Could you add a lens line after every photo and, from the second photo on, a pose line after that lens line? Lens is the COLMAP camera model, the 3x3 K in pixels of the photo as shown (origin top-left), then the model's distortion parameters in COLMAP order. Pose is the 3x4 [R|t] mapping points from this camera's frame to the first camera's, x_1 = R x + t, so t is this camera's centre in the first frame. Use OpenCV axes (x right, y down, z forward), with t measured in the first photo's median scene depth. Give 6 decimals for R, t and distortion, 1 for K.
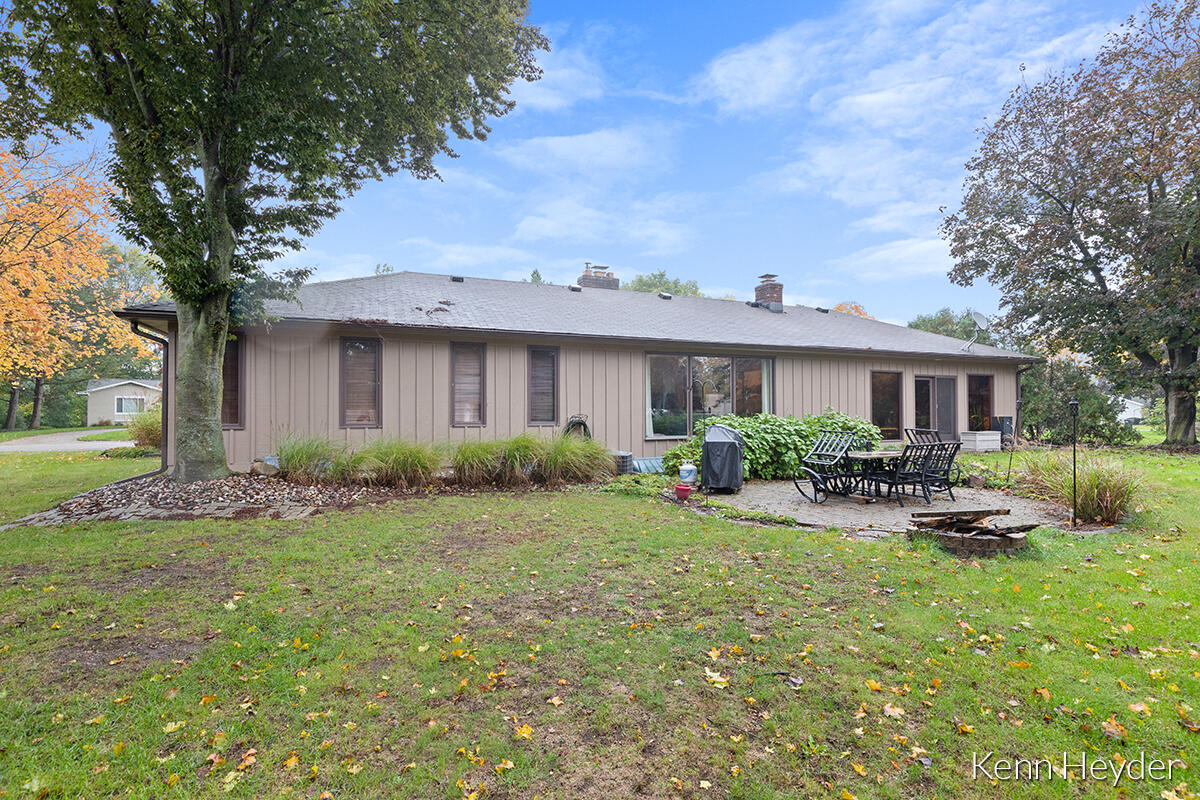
lens RADIAL K [[557.5, 0, 598.4], [0, 557.5, 404.2], [0, 0, 1]] dist [0.003031, 0.000403]
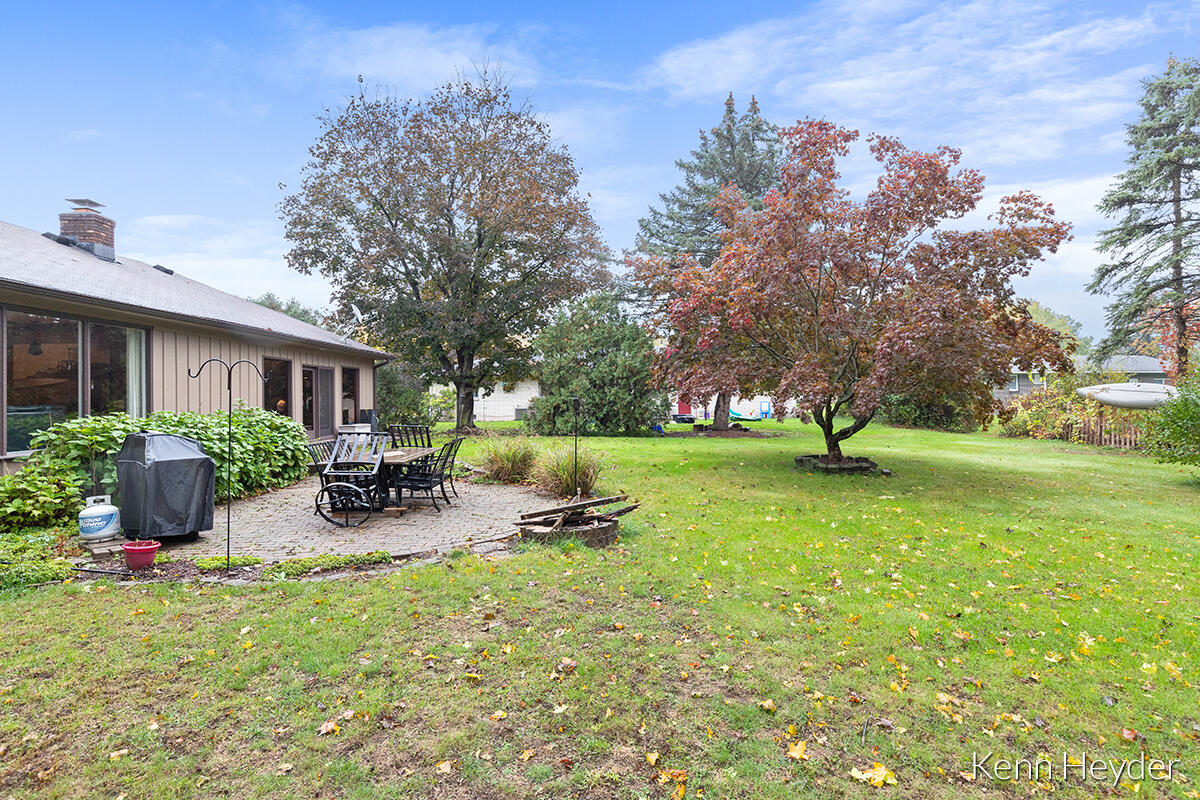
lens RADIAL K [[588.8, 0, 599.3], [0, 588.8, 399.3], [0, 0, 1]] dist [-0.011412, -0.000951]
pose [[0.374340, 0.000352, 0.927292, -0.115164], [-0.008178, 0.999962, 0.002922, -0.002672], [-0.927256, -0.008677, 0.374328, 0.183162]]
